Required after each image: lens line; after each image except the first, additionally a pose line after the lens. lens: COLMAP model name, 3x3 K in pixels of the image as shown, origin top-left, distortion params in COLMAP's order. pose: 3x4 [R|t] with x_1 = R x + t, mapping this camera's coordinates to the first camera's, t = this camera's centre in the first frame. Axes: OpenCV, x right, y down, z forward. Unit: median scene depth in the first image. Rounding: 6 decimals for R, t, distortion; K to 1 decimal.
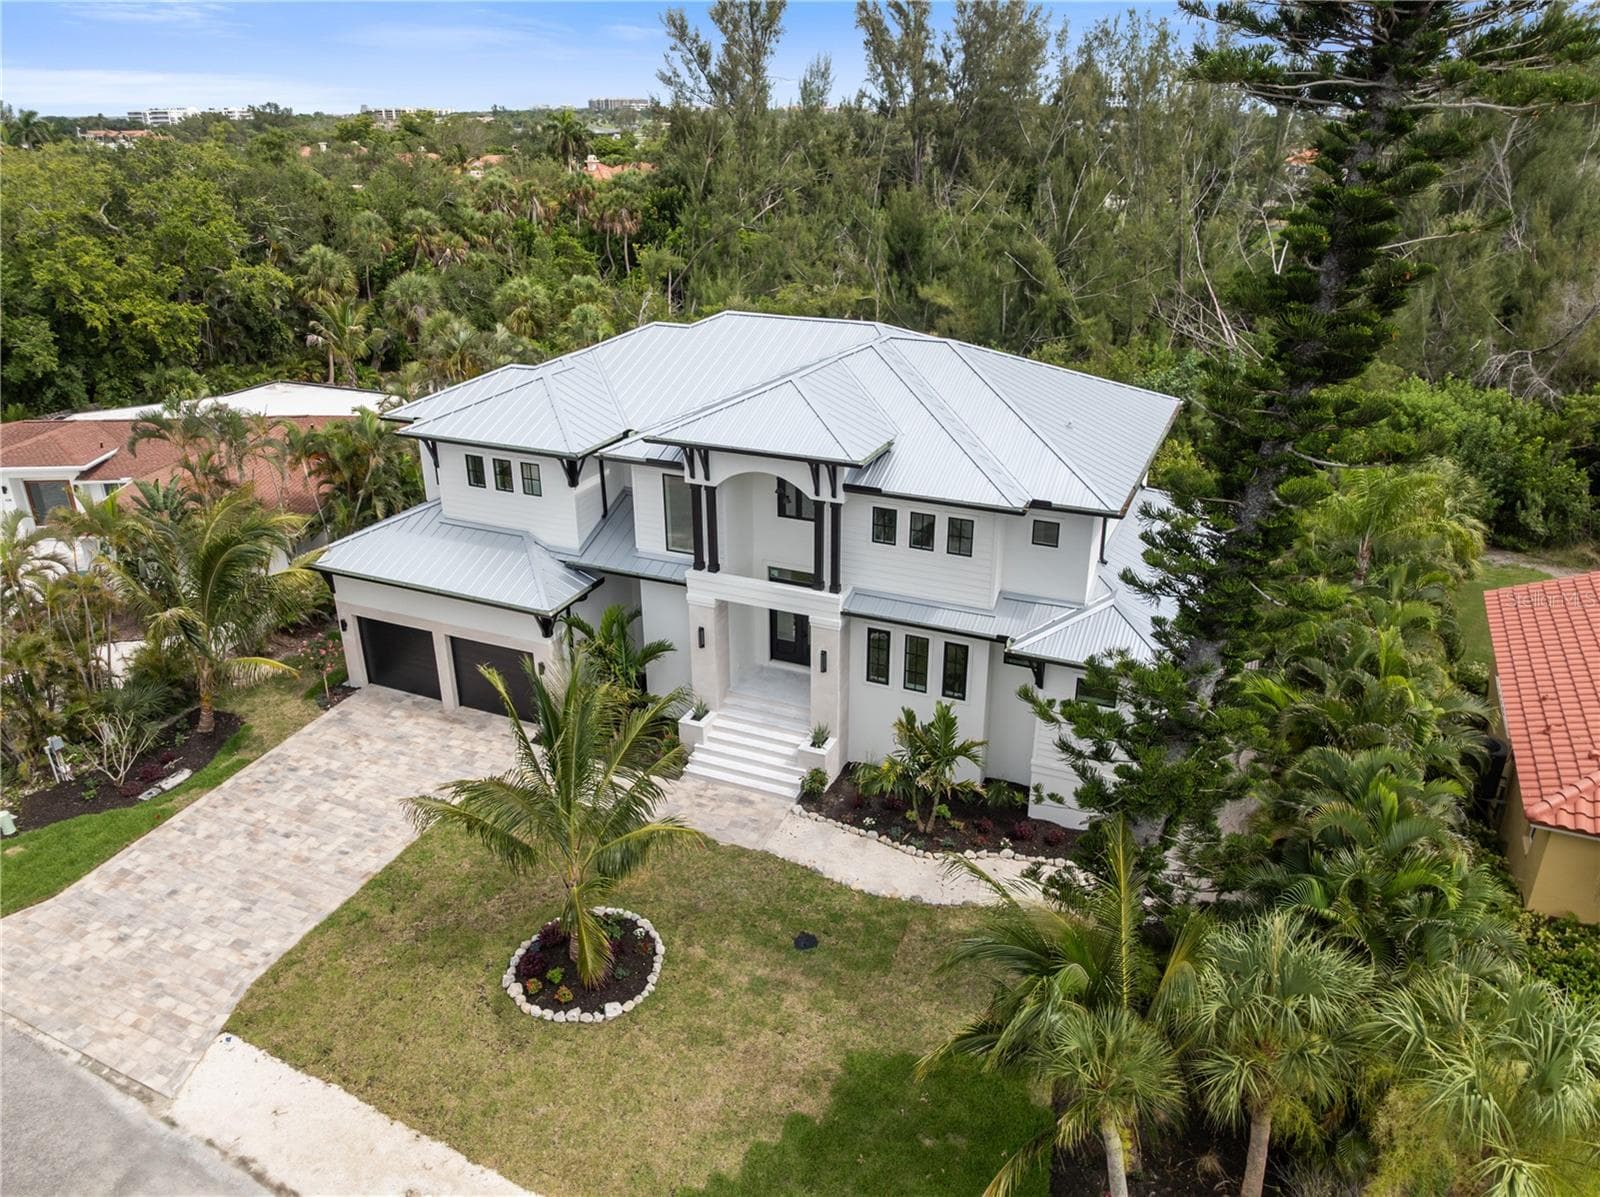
lens RADIAL K [[1119.4, 0, 800.0], [0, 1119.4, 598.5], [0, 0, 1]] dist [-0.034004, -0.000725]
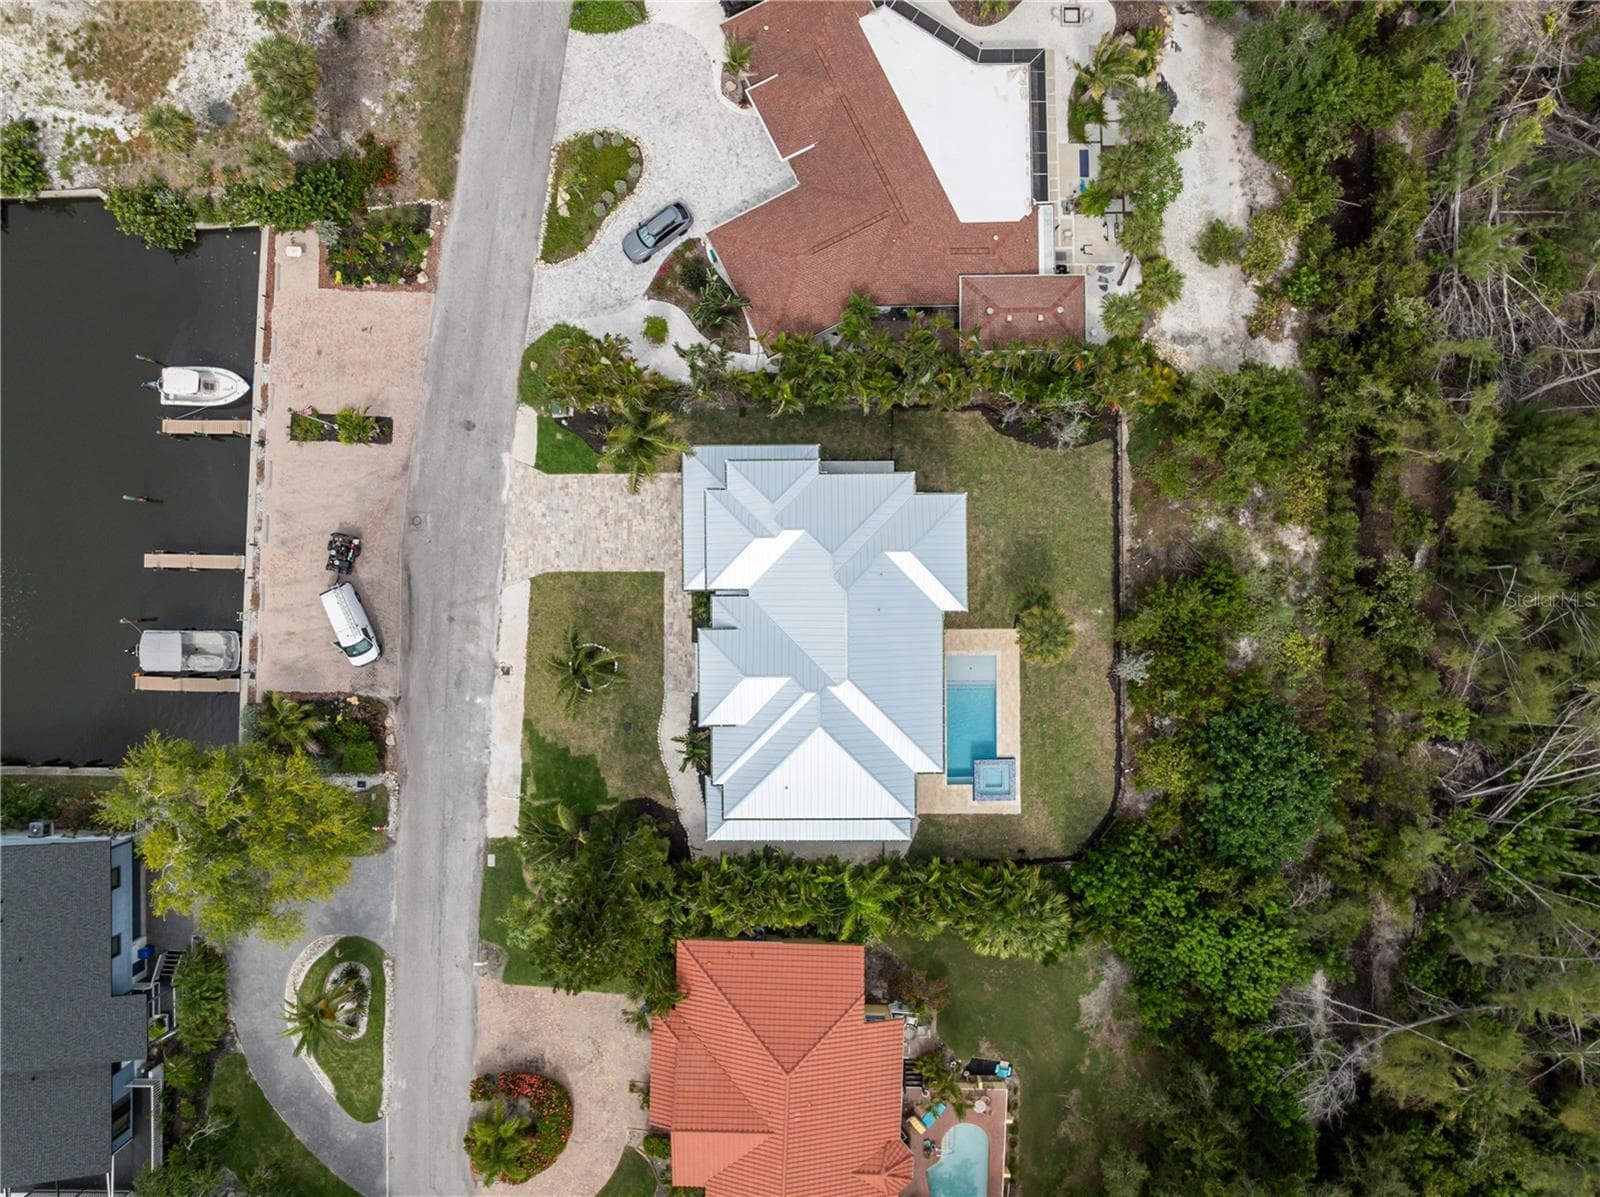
lens RADIAL K [[1119.4, 0, 800.0], [0, 1119.4, 598.5], [0, 0, 1]] dist [-0.034004, -0.000725]
pose [[0.404060, 0.914714, 0.005854, -0.118611], [-0.371276, 0.158150, 0.914955, -2.289129], [0.835996, -0.371870, 0.403514, 0.223898]]
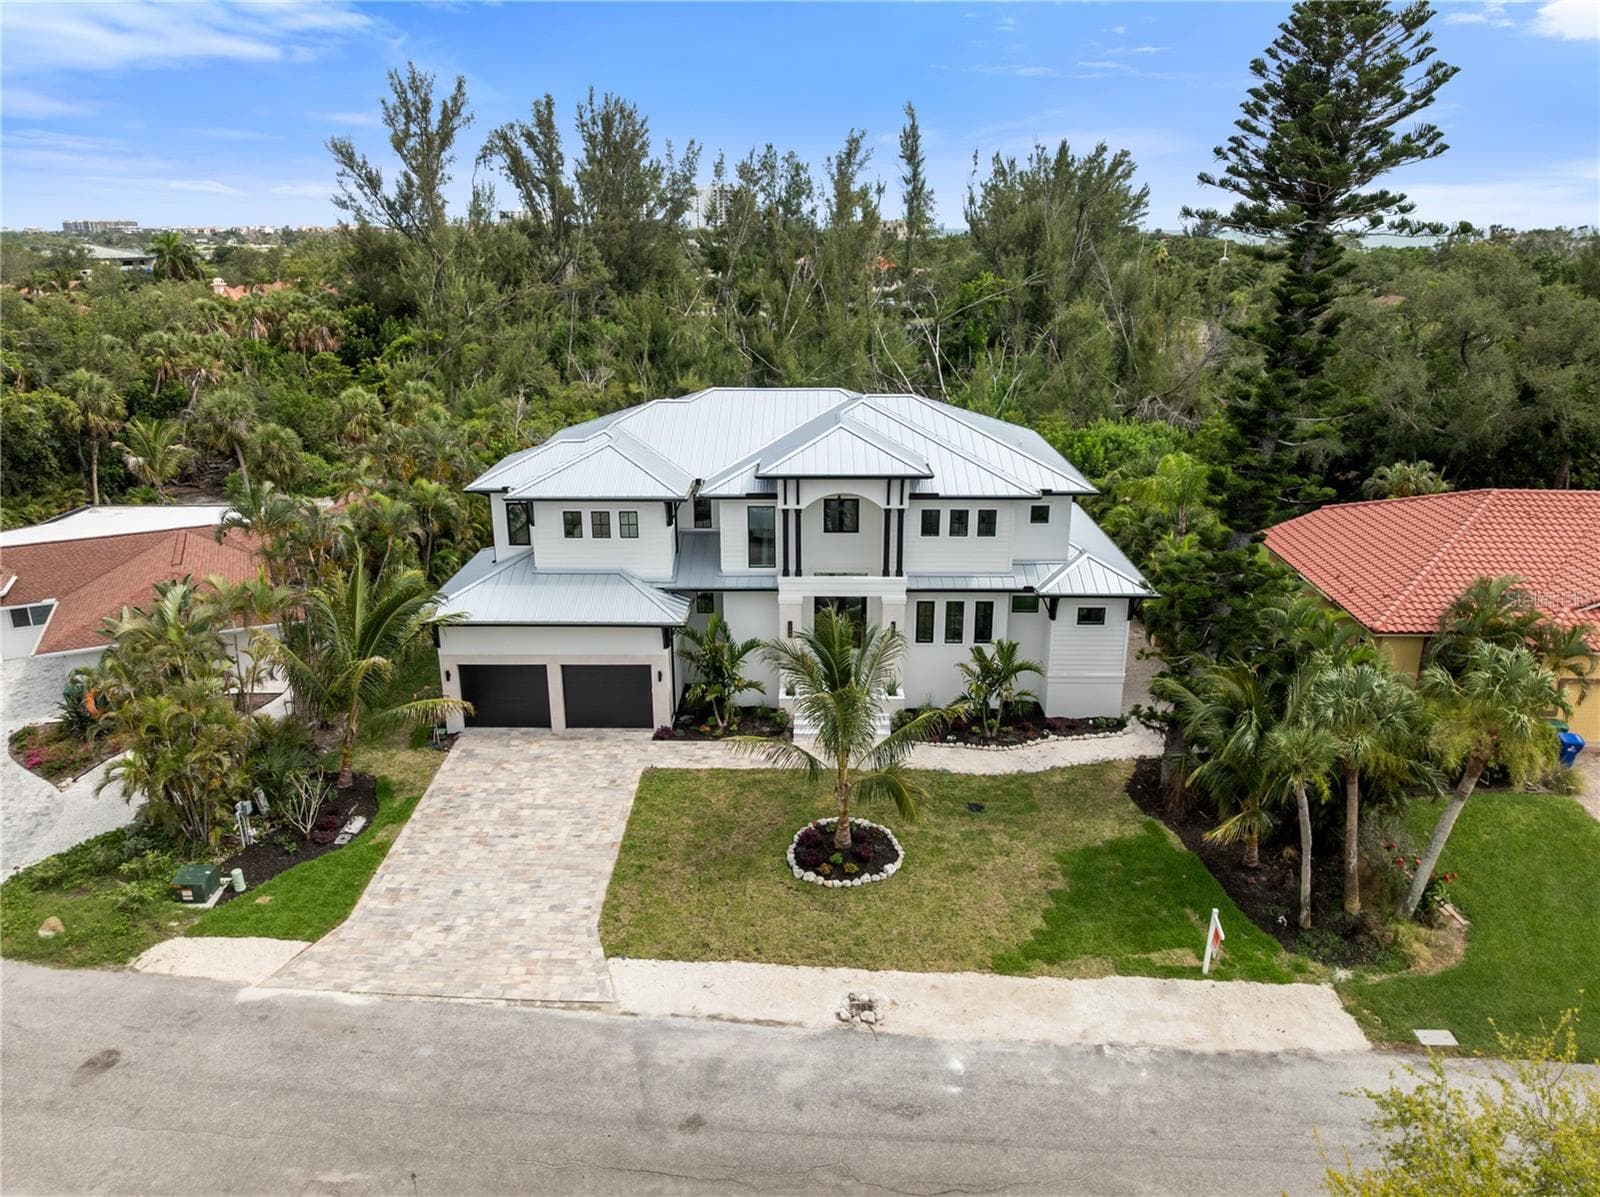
lens RADIAL K [[1119.4, 0, 800.0], [0, 1119.4, 598.5], [0, 0, 1]] dist [-0.034004, -0.000725]
pose [[0.922695, -0.122037, 0.365706, -0.554897], [0.155573, 0.985777, -0.063563, 0.084782], [-0.352747, 0.115543, 0.928558, -0.208188]]
